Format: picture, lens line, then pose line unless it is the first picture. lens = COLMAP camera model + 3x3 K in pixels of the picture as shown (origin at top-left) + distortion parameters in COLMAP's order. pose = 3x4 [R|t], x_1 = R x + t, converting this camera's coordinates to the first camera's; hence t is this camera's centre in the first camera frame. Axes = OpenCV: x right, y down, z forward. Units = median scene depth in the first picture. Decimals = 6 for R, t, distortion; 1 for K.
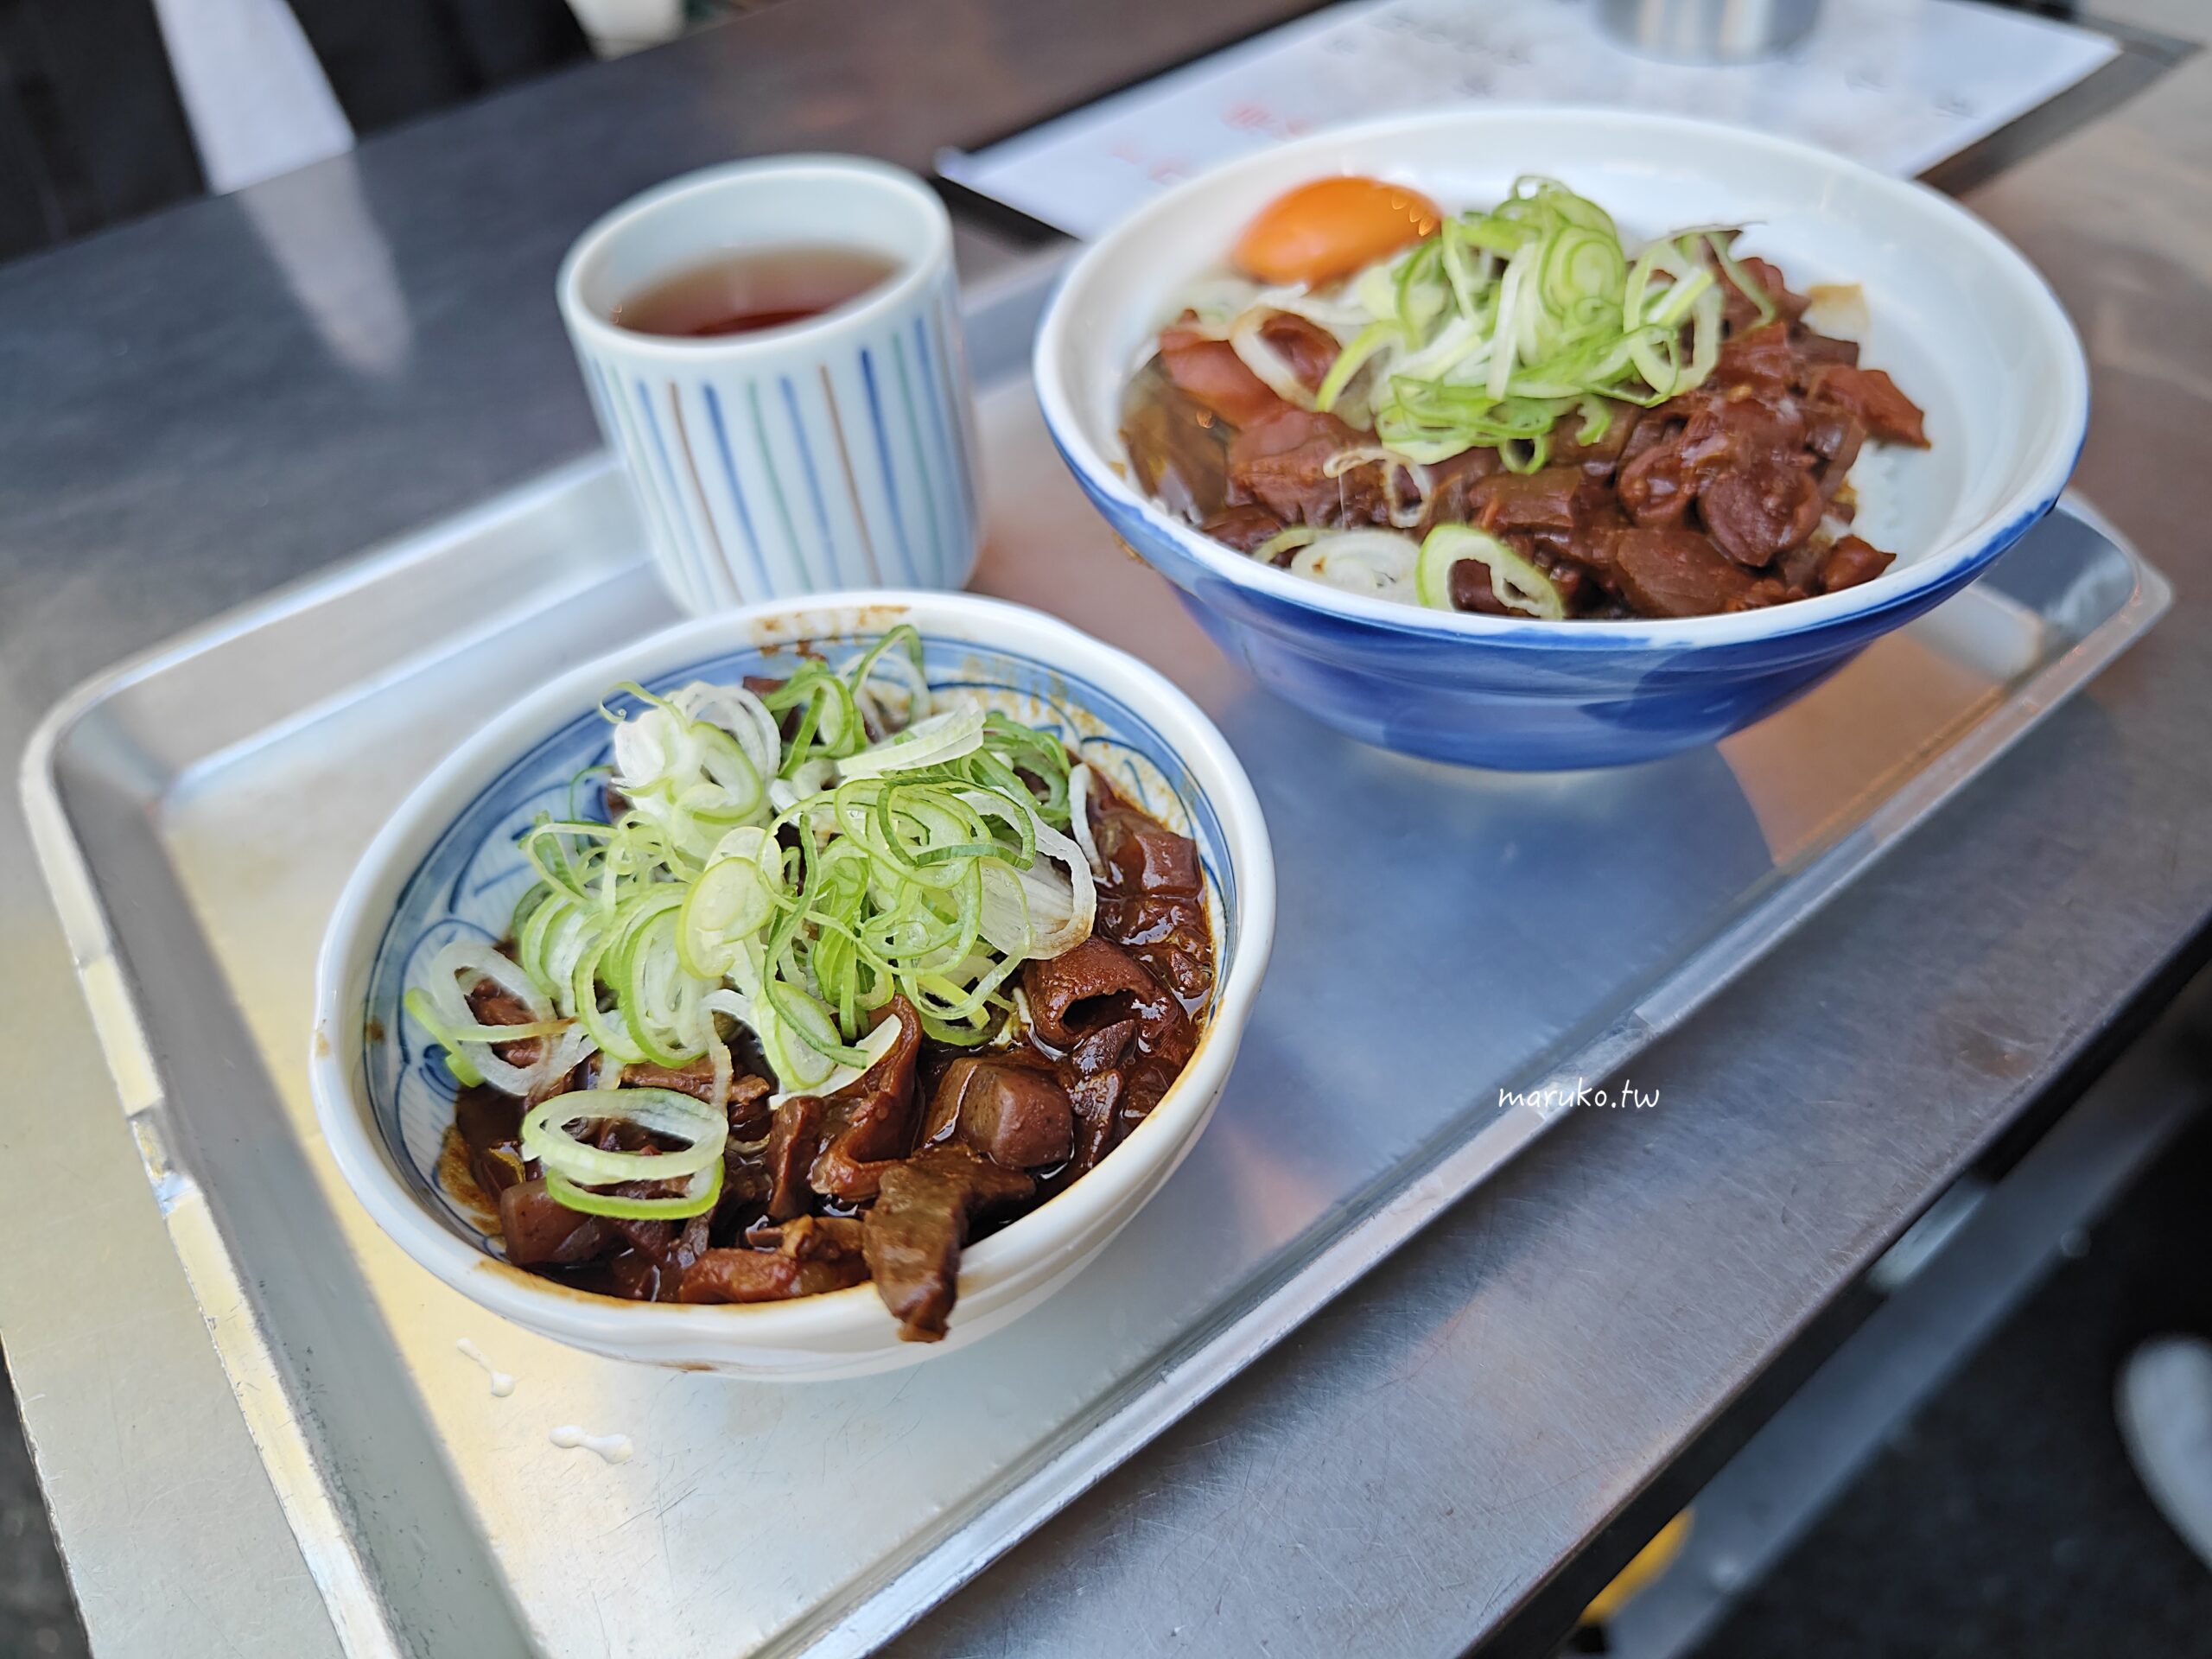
lens RADIAL K [[1486.2, 0, 1108.4], [0, 1486.2, 819.5], [0, 0, 1]] dist [0.009758, 0.003936]
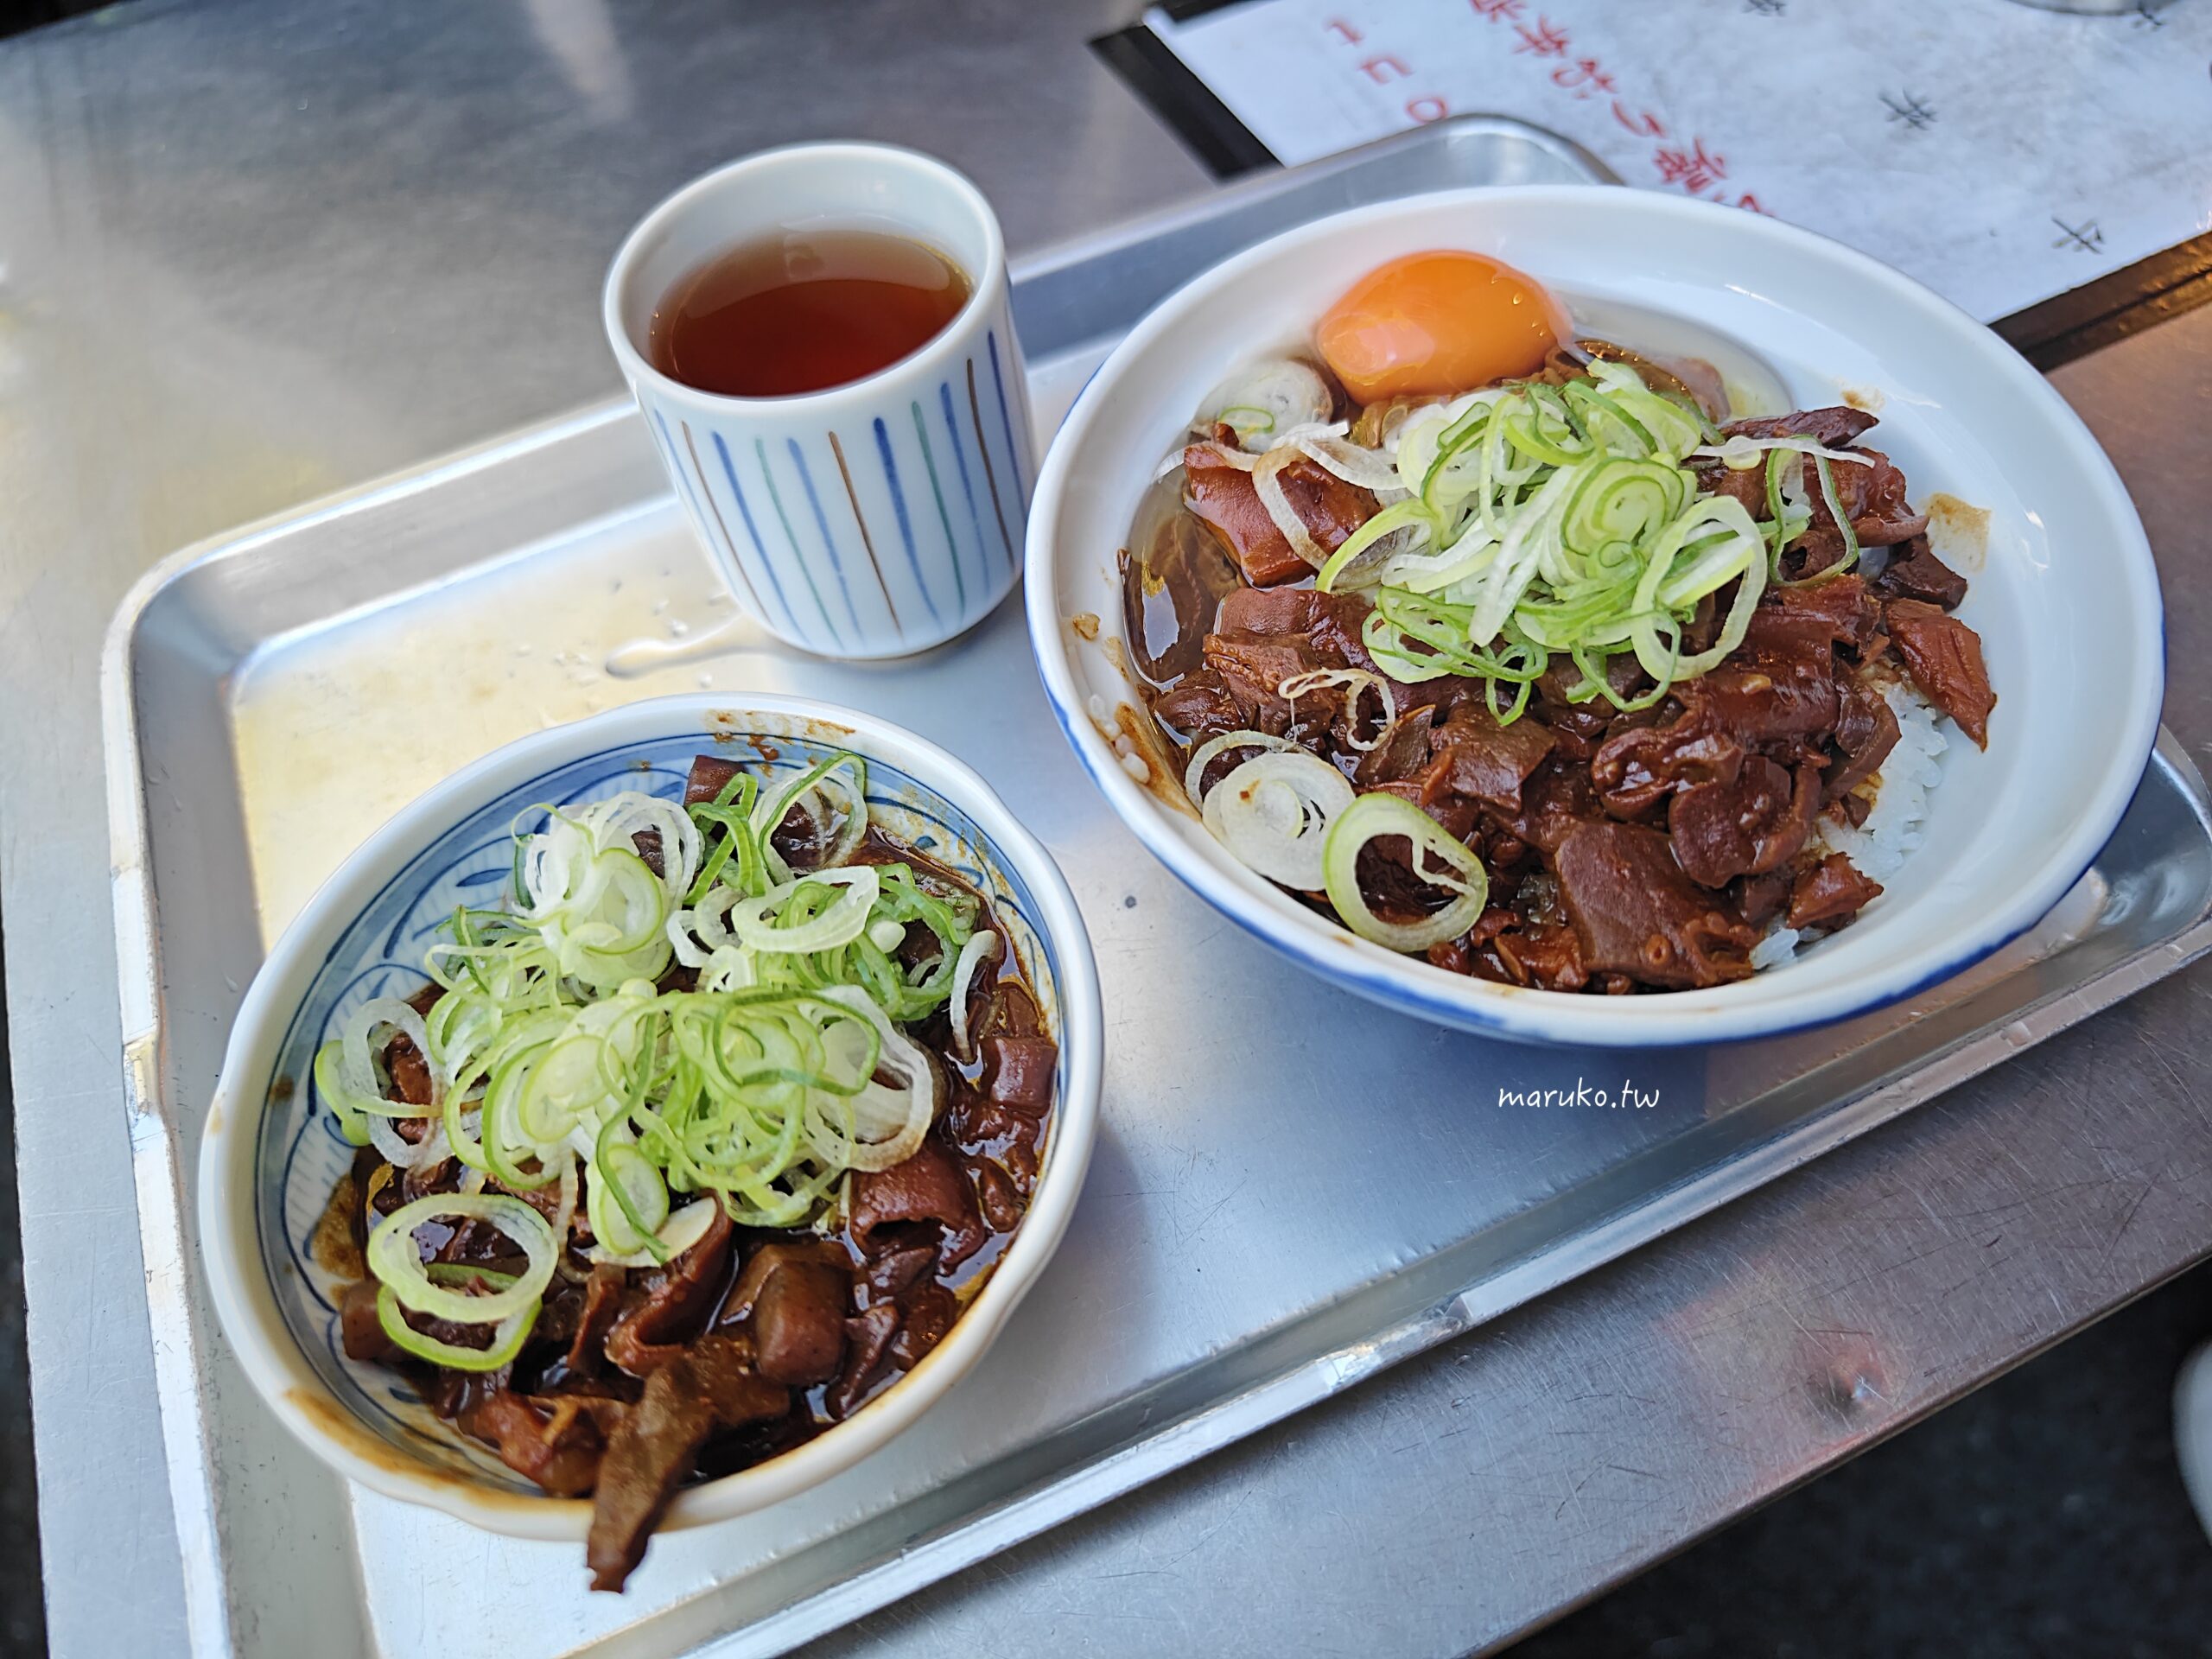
lens RADIAL K [[1486.2, 0, 1117.7], [0, 1486.2, 818.3], [0, 0, 1]] dist [0.009758, 0.003936]
pose [[0.973212, 0.202688, -0.108519, 0.185166], [-0.177164, 0.961971, 0.207904, -0.378011], [0.146531, -0.183109, 0.972111, 0.046518]]
